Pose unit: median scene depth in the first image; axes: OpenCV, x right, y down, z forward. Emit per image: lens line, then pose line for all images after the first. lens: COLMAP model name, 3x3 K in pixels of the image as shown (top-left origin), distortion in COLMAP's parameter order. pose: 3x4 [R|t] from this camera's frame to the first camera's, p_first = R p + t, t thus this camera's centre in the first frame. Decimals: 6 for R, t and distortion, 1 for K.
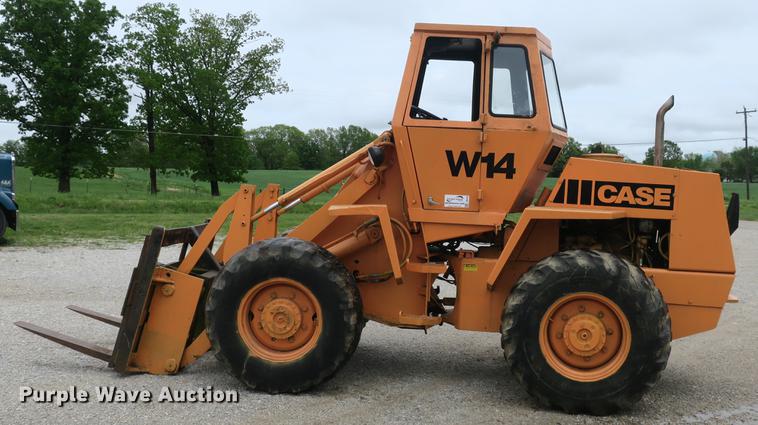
lens RADIAL K [[781.4, 0, 420.9], [0, 781.4, 210.2], [0, 0, 1]] dist [-0.013425, -0.006406]
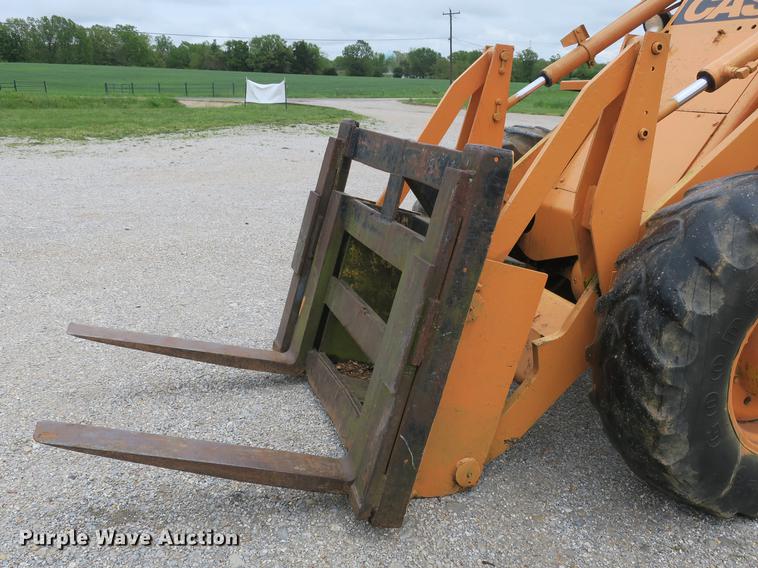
lens RADIAL K [[668.0, 0, 383.2], [0, 668.0, 287.8], [0, 0, 1]] dist [-0.000442, -0.008551]
pose [[0.939560, -0.095022, 0.328935, -0.488471], [0.004258, 0.963885, 0.266283, 0.001522], [-0.342359, -0.248788, 0.906032, 0.725568]]
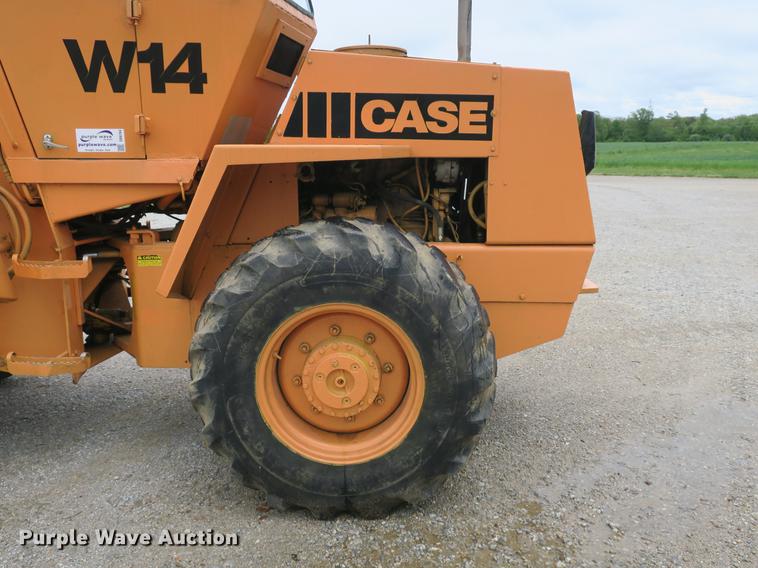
lens RADIAL K [[661.5, 0, 379.0], [0, 661.5, 284.0], [0, 0, 1]] dist [-0.004289, 0.005798]
pose [[0.984054, -0.072992, 0.162203, 0.153270], [0.045985, 0.985318, 0.164419, 0.019588], [-0.171822, -0.154338, 0.972963, 0.518158]]
